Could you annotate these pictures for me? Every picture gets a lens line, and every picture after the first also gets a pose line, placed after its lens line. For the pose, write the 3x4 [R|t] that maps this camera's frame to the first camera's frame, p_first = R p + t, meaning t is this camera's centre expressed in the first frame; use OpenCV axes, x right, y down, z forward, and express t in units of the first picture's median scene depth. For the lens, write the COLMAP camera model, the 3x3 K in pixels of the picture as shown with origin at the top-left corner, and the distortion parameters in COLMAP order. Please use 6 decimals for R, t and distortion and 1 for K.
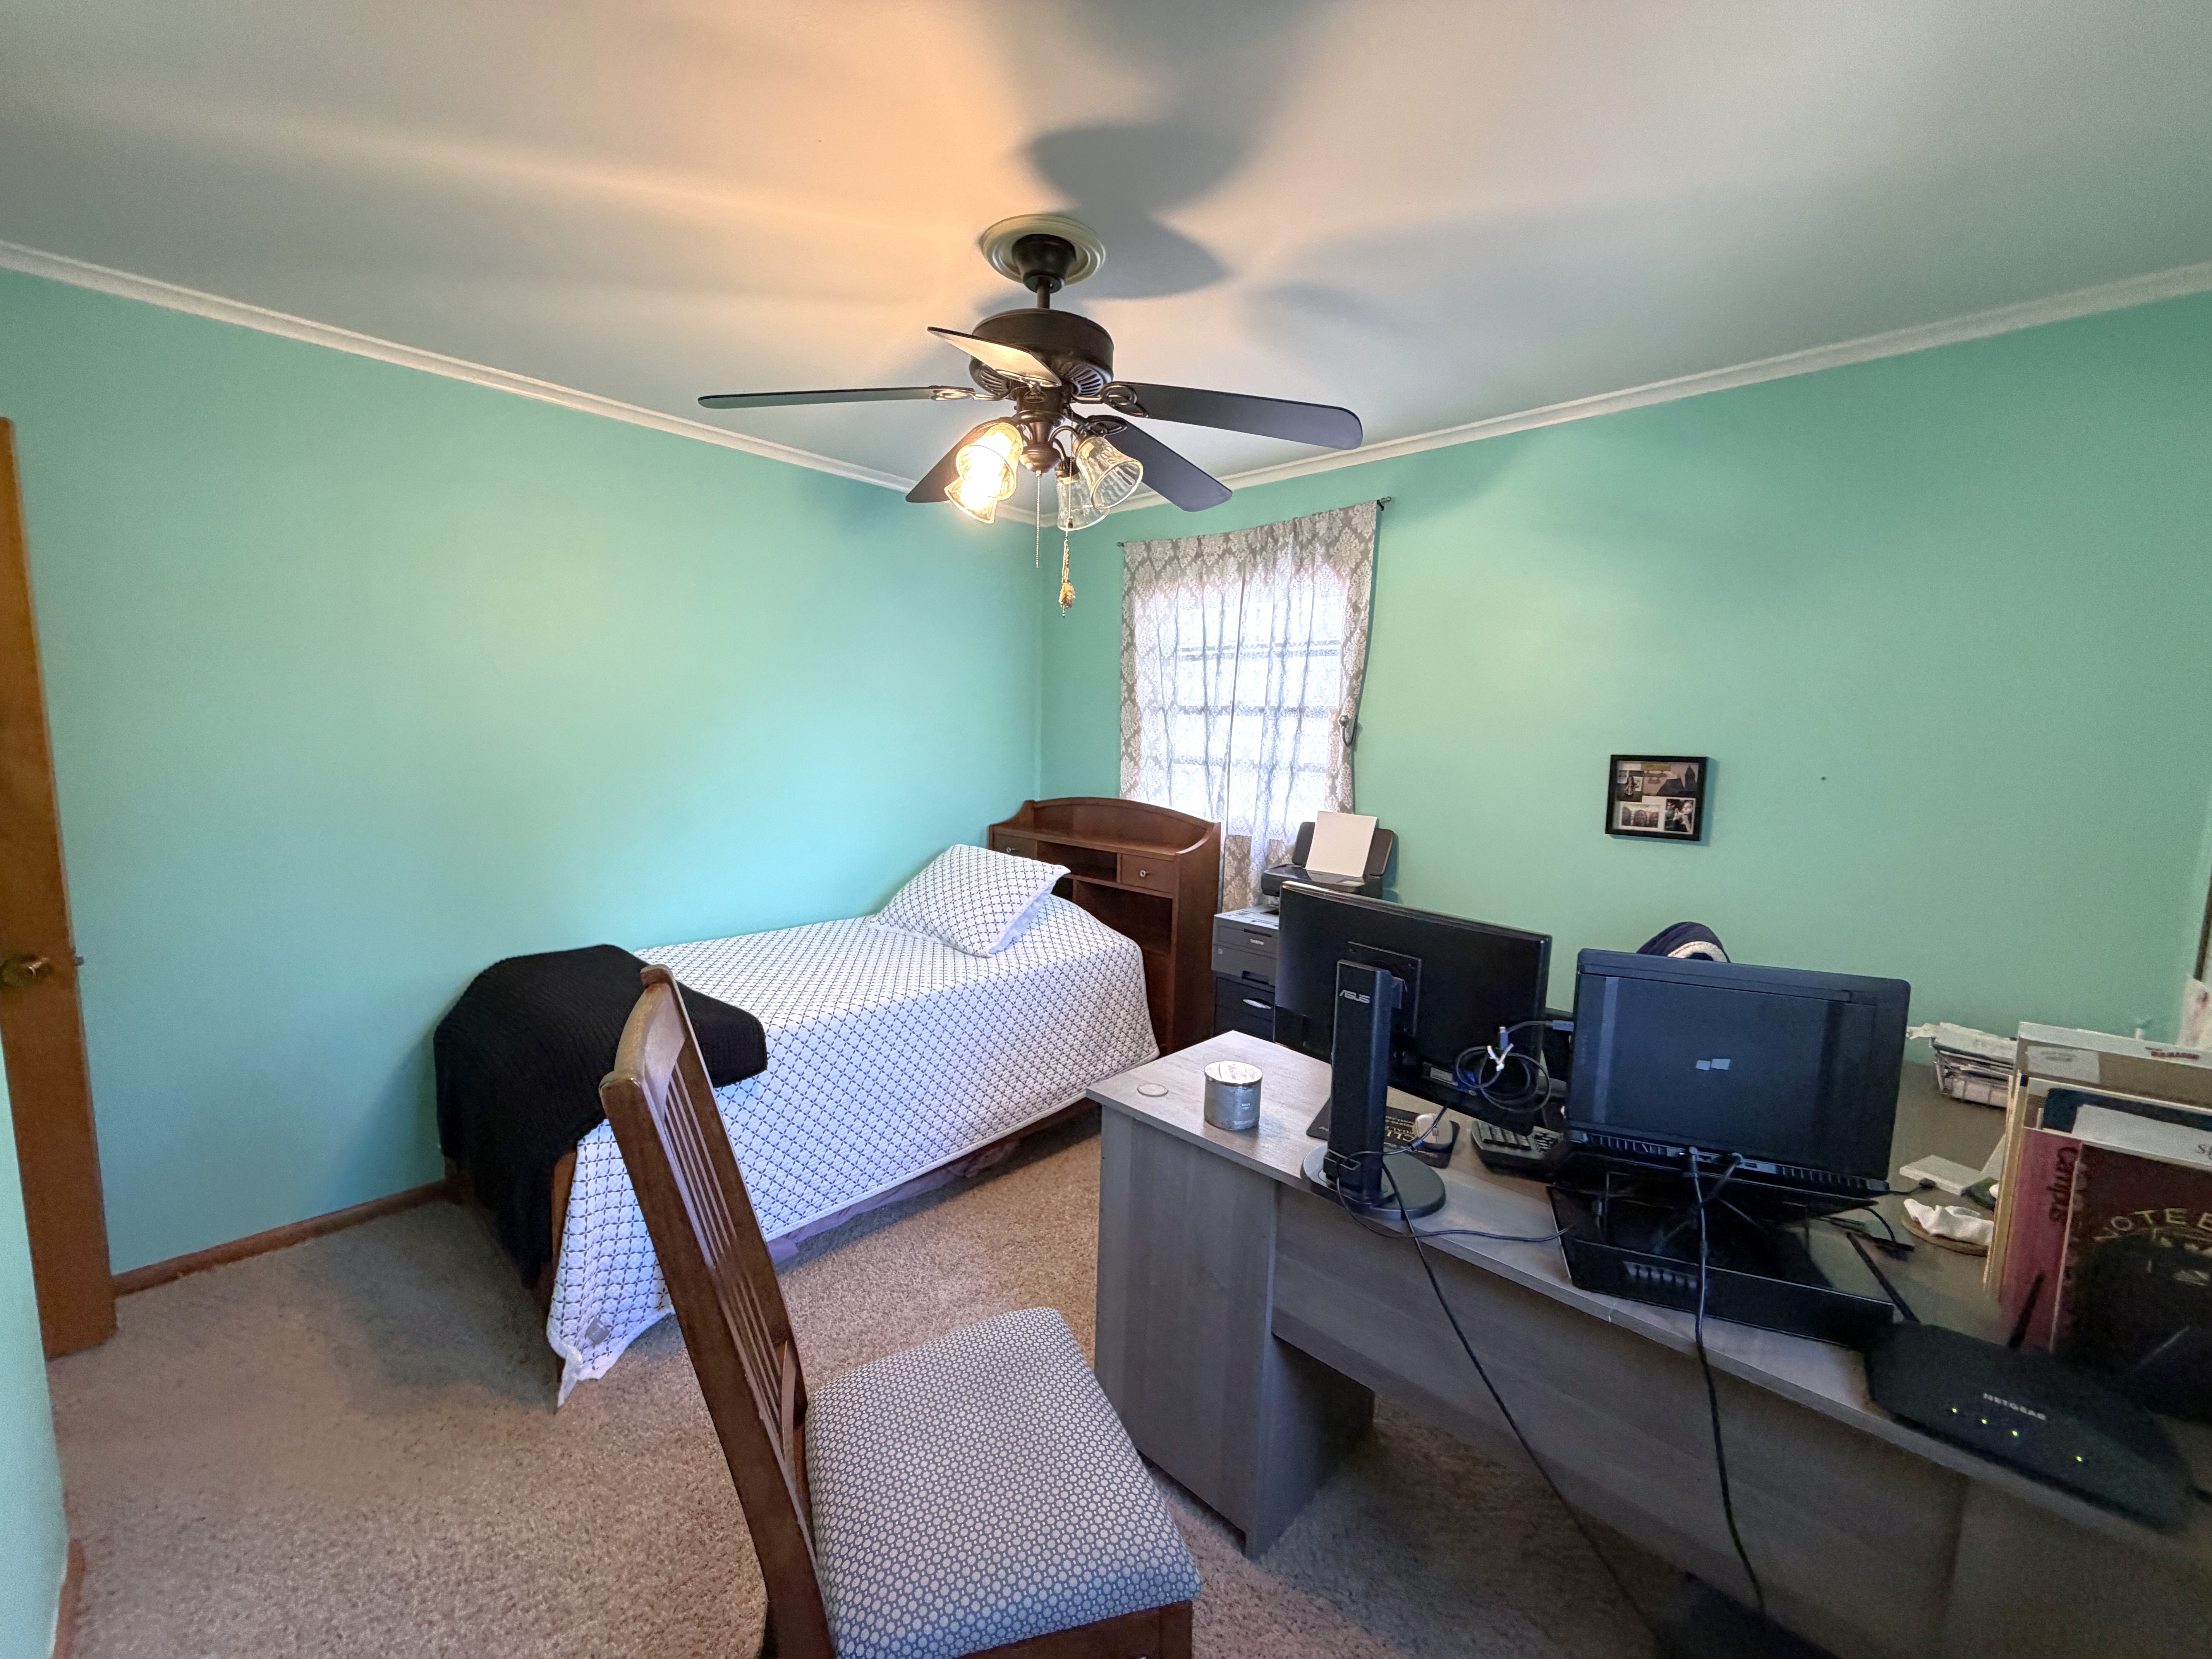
lens RADIAL K [[878.8, 0, 1097.9], [0, 878.8, 829.1], [0, 0, 1]] dist [0.000561, -0.000489]
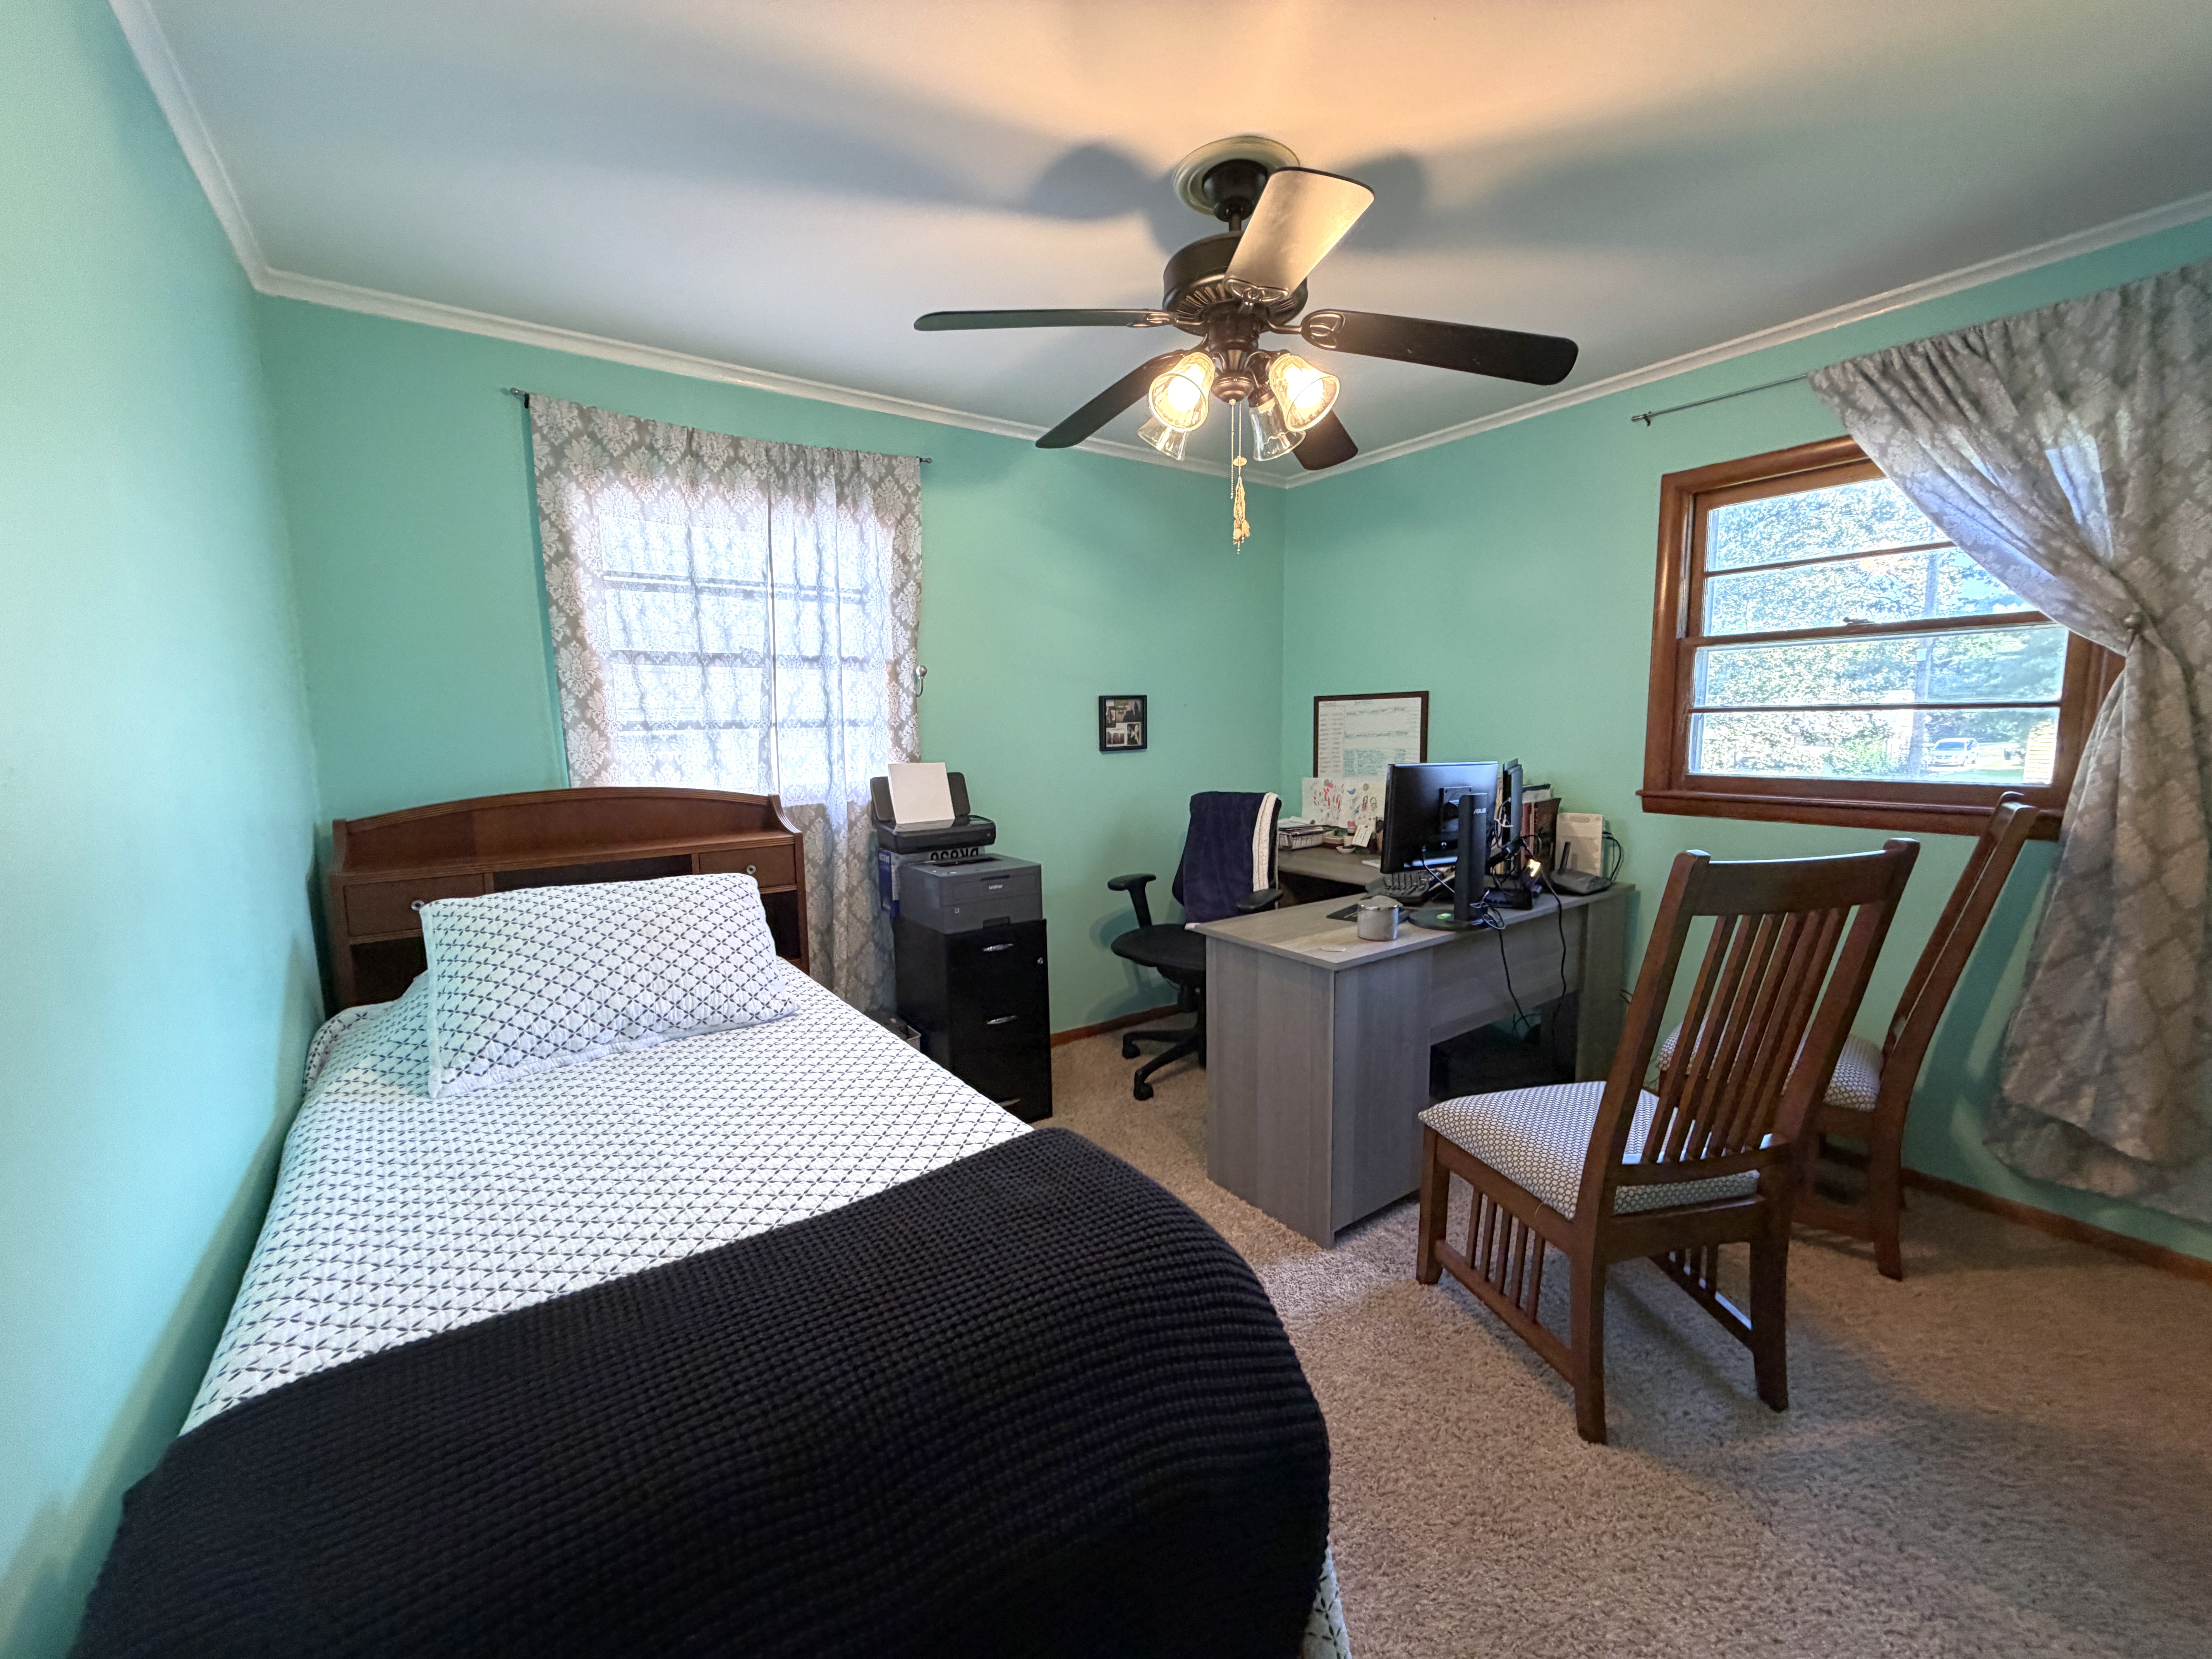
lens RADIAL K [[878.8, 0, 1097.9], [0, 878.8, 829.1], [0, 0, 1]] dist [0.000561, -0.000489]
pose [[0.191780, -0.153019, 0.969436, -0.728860], [0.133847, 0.982620, 0.128621, -0.048725], [-0.972268, 0.105089, 0.208928, 0.633340]]
